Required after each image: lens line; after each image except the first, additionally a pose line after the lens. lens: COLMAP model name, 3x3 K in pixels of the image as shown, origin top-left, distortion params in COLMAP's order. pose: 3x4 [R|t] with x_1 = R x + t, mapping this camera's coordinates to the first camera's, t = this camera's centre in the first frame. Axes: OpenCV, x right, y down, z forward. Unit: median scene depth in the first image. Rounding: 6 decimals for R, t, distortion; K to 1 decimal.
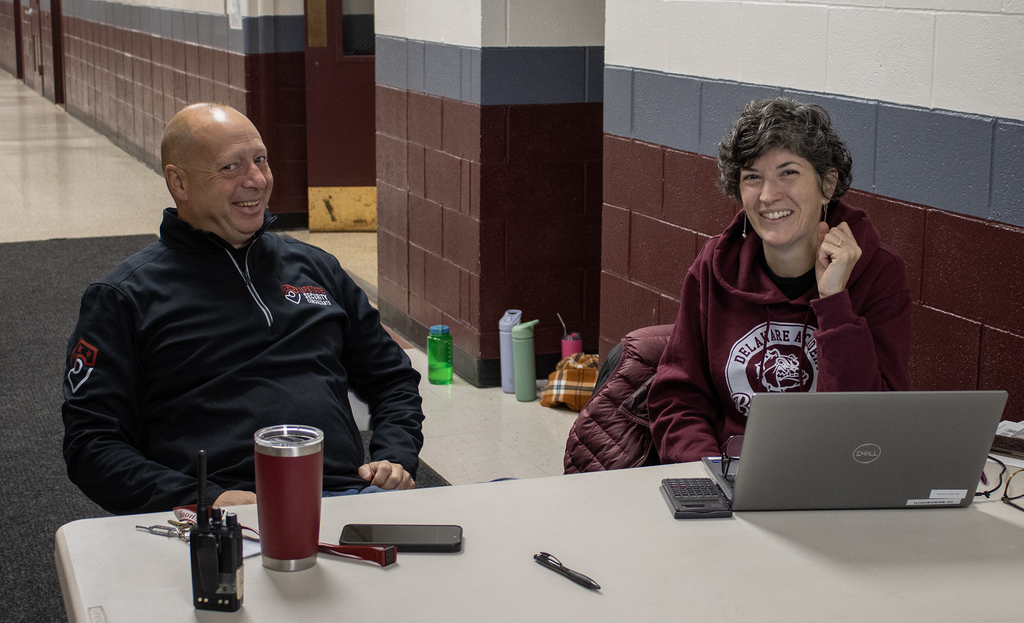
lens RADIAL K [[1745.1, 0, 513.3], [0, 1745.1, 310.5], [0, 0, 1]] dist [-0.098455, 0.000000]
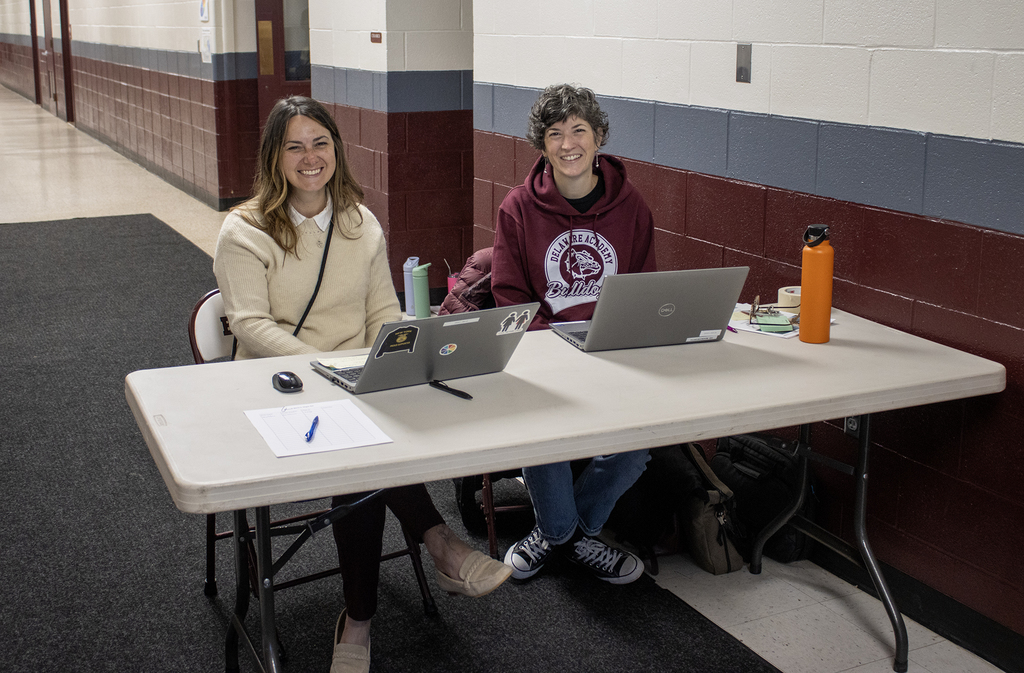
lens RADIAL K [[1387.3, 0, 509.7], [0, 1387.3, 336.8], [0, 0, 1]] dist [-0.095586, 0.000000]
pose [[0.997312, -0.020183, 0.070435, -0.002404], [0.018005, 0.999344, 0.031418, 0.030735], [-0.071023, -0.030065, 0.997022, -0.134666]]
